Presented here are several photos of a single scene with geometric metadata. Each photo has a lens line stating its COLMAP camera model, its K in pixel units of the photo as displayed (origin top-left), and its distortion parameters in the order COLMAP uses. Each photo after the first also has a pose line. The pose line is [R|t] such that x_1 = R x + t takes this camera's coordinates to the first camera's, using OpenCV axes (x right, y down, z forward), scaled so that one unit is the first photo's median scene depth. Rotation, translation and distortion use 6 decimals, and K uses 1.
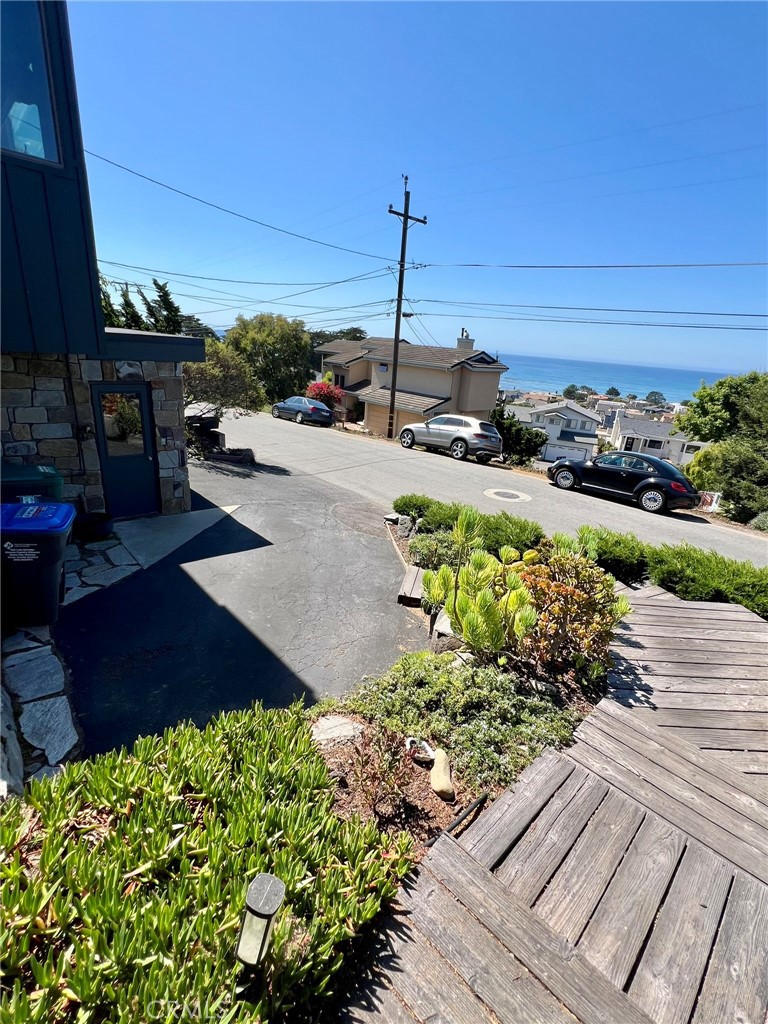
lens RADIAL K [[459.2, 0, 383.1], [0, 459.2, 515.8], [0, 0, 1]] dist [-0.002250, -0.000086]
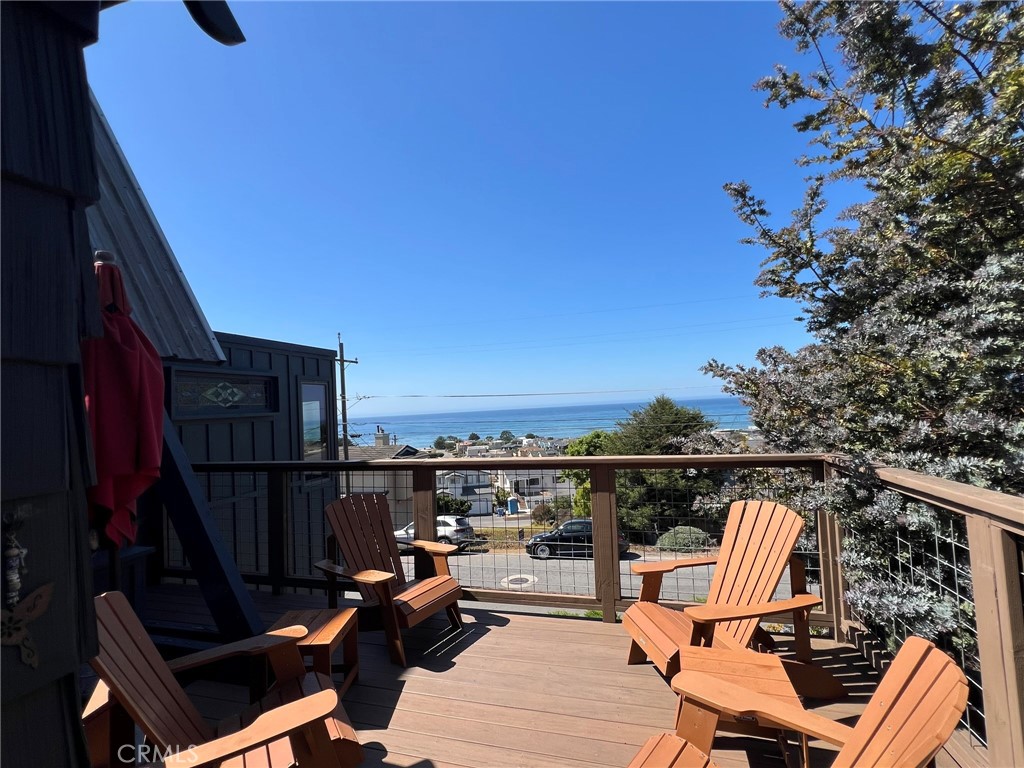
lens RADIAL K [[459.2, 0, 509.9], [0, 459.2, 392.1], [0, 0, 1]] dist [-0.002250, -0.000086]
pose [[0.845268, -0.106154, 0.523692, -0.150889], [0.296319, 0.908687, -0.294081, -0.065095], [-0.444654, 0.403757, 0.799539, -0.085750]]
